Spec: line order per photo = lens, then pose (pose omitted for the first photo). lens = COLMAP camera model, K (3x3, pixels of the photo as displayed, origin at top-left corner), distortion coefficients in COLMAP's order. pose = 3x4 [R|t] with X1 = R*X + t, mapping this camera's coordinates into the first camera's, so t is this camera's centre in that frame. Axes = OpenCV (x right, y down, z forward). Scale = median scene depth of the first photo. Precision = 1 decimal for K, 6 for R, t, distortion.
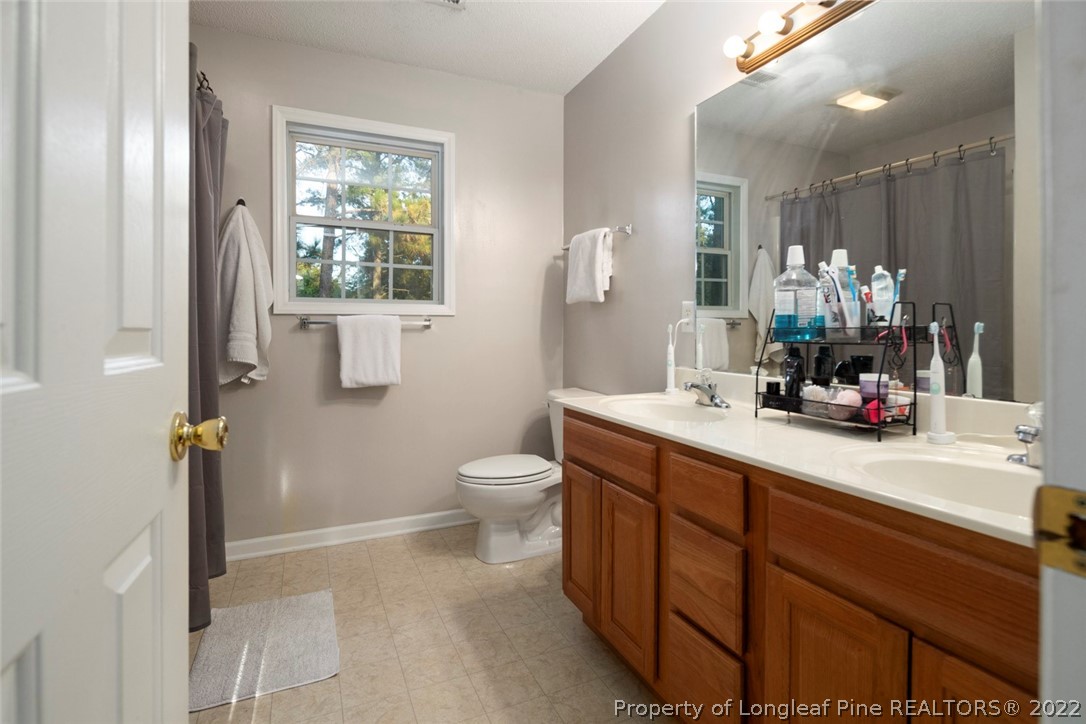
lens RADIAL K [[524.6, 0, 539.5], [0, 524.6, 331.1], [0, 0, 1]] dist [0.002042, -0.001071]
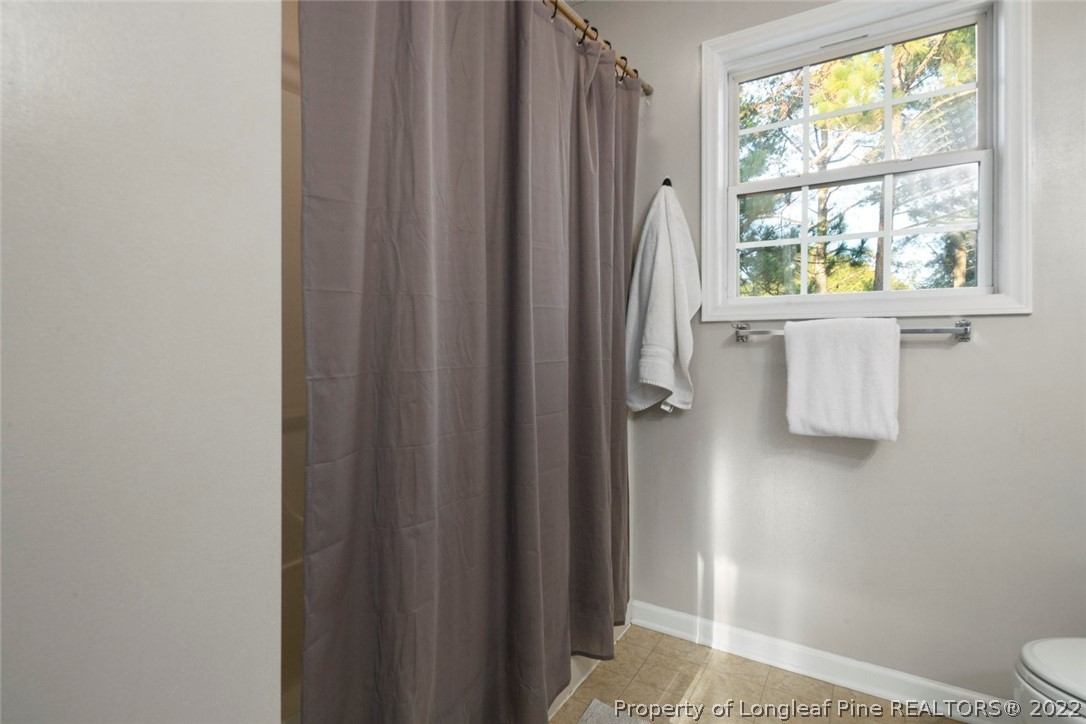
lens RADIAL K [[524.6, 0, 554.0], [0, 524.6, 344.5], [0, 0, 1]] dist [0.002042, -0.001071]
pose [[0.565241, 0.002709, -0.824921, -0.009794], [-0.001827, 0.999996, 0.002032, -0.001712], [0.824924, 0.000358, 0.565244, 0.412981]]
